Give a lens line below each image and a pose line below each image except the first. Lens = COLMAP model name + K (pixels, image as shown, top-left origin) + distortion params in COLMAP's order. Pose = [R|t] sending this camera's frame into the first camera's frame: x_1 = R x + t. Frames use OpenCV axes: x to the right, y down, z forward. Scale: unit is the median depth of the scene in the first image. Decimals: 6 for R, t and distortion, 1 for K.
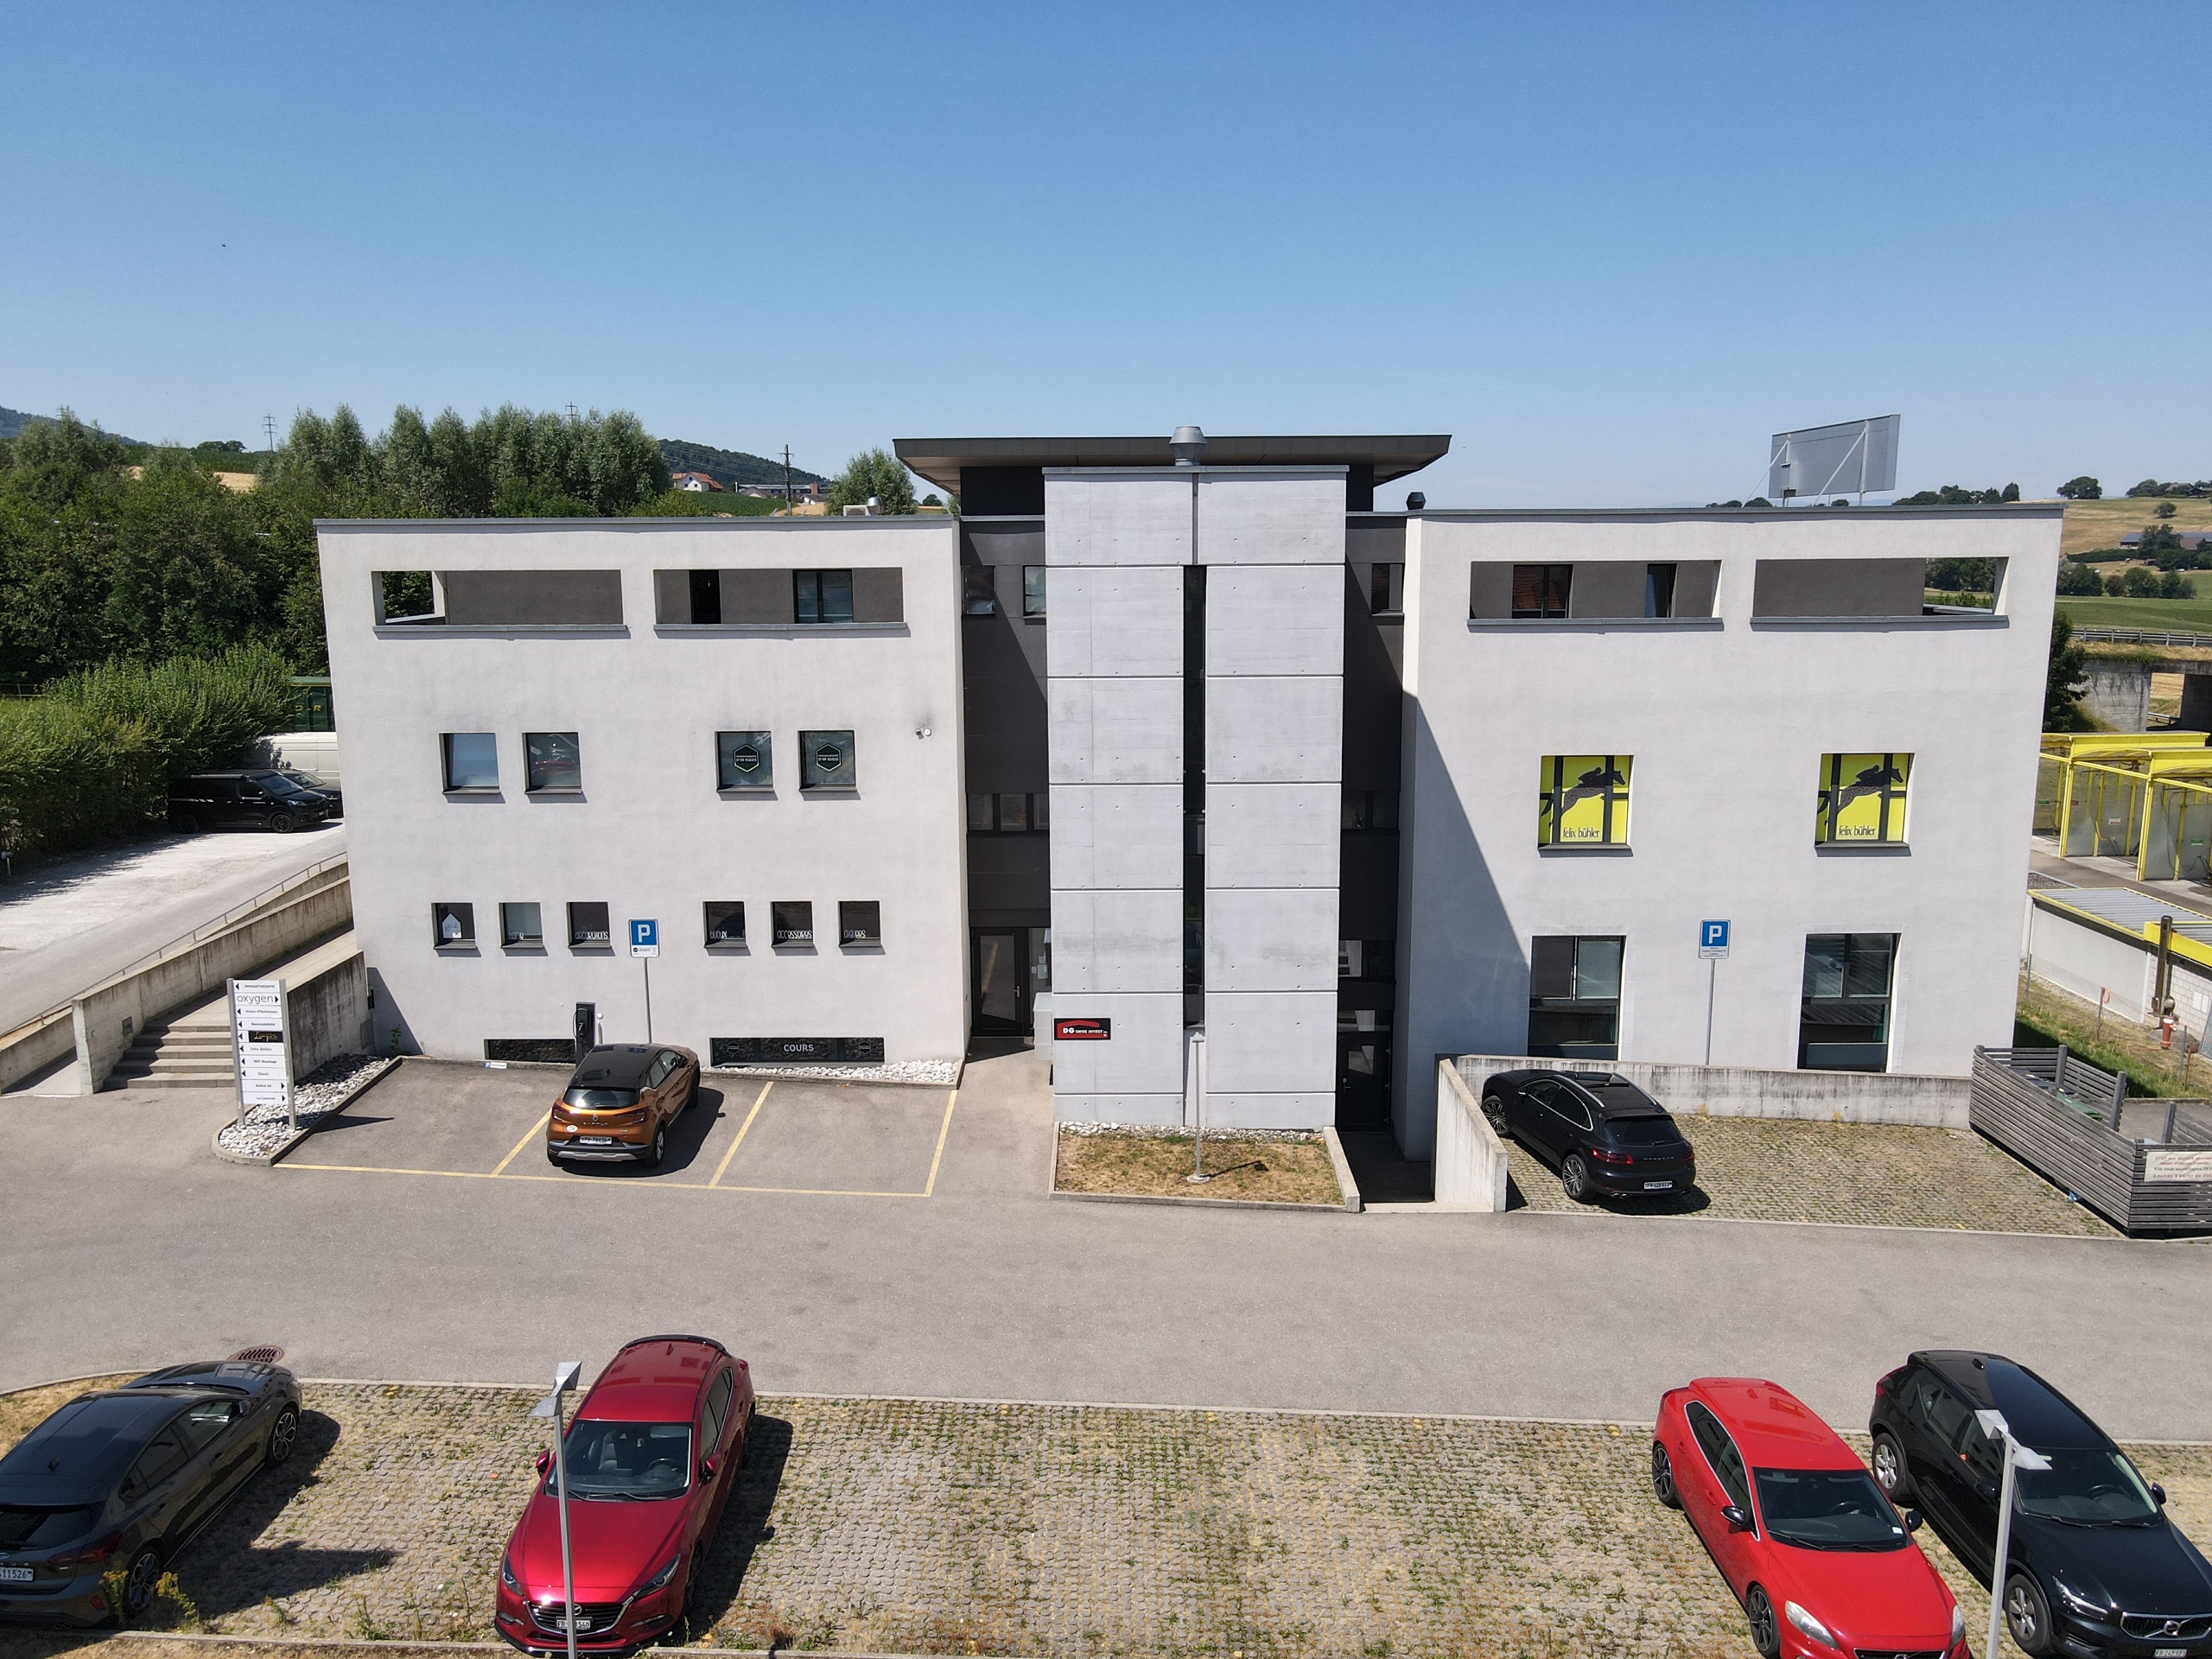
lens RADIAL K [[1648.3, 0, 1106.0], [0, 1648.3, 829.5], [0, 0, 1]] dist [-0.023243, 0.068410]
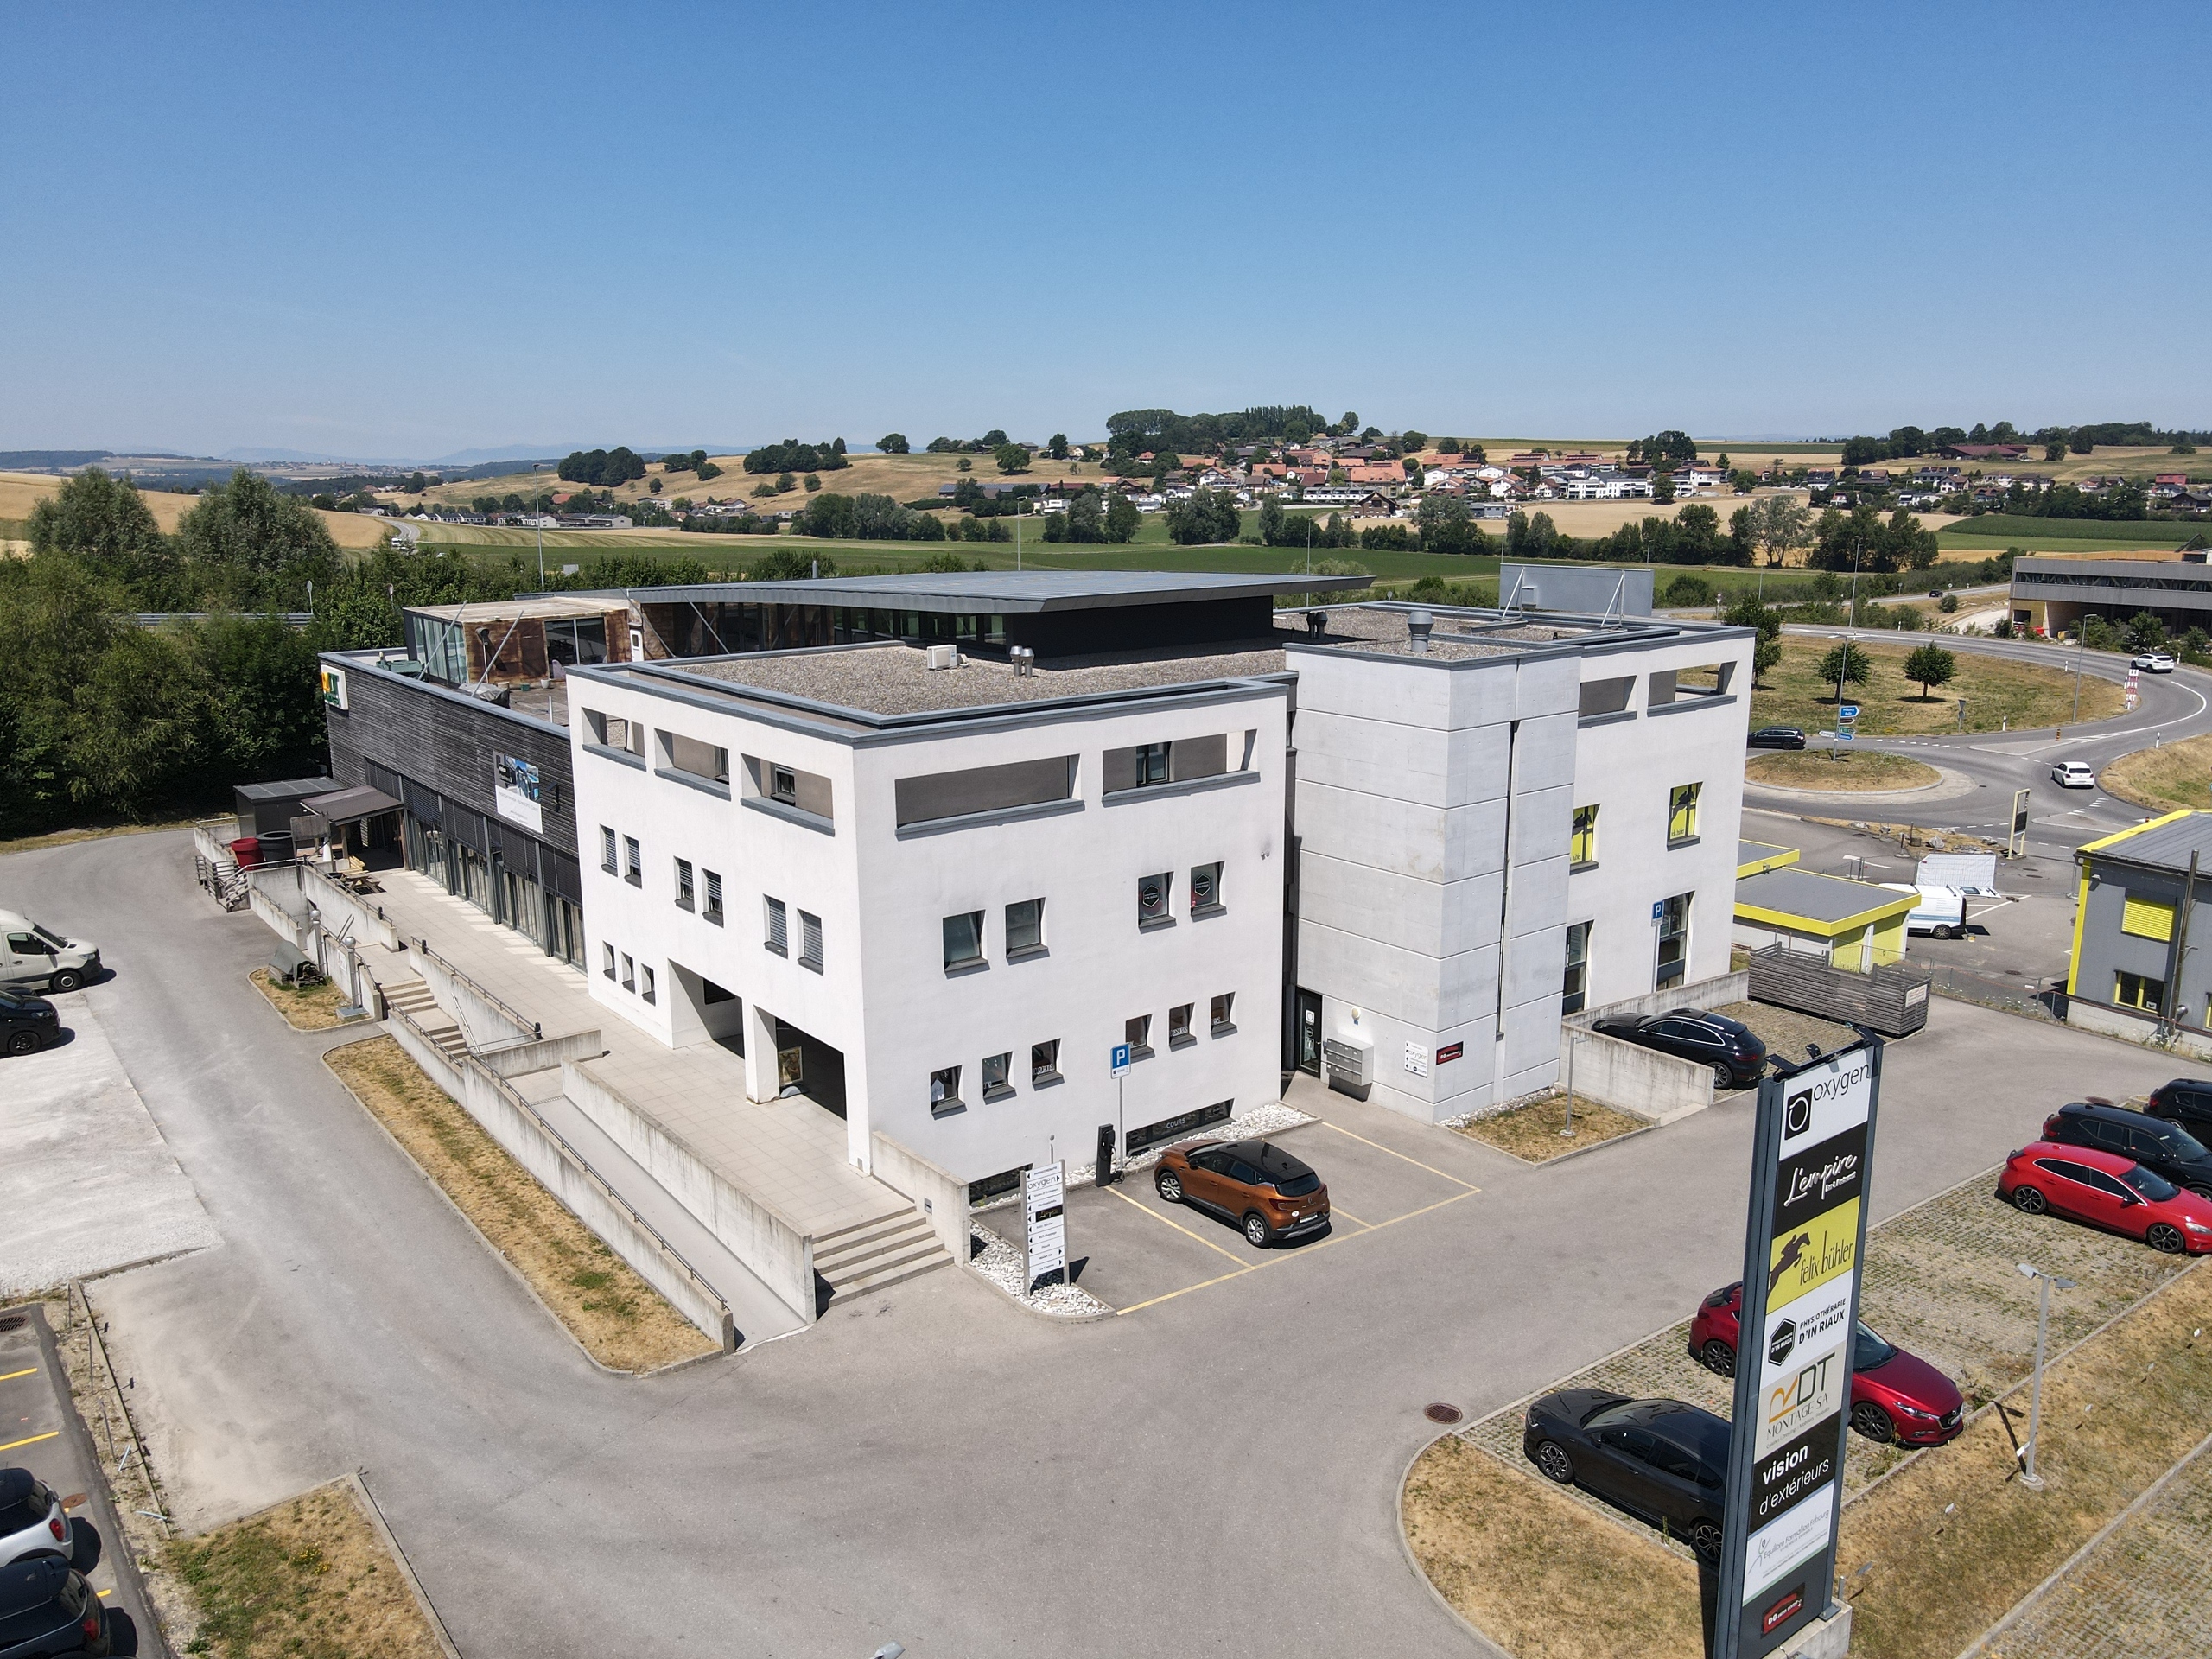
lens RADIAL K [[1648.3, 0, 1106.0], [0, 1648.3, 829.5], [0, 0, 1]] dist [-0.023243, 0.068410]
pose [[0.784872, -0.133596, 0.605086, -0.983919], [0.113682, 0.990953, 0.071332, -0.184969], [-0.609141, 0.012801, 0.792958, 0.063518]]
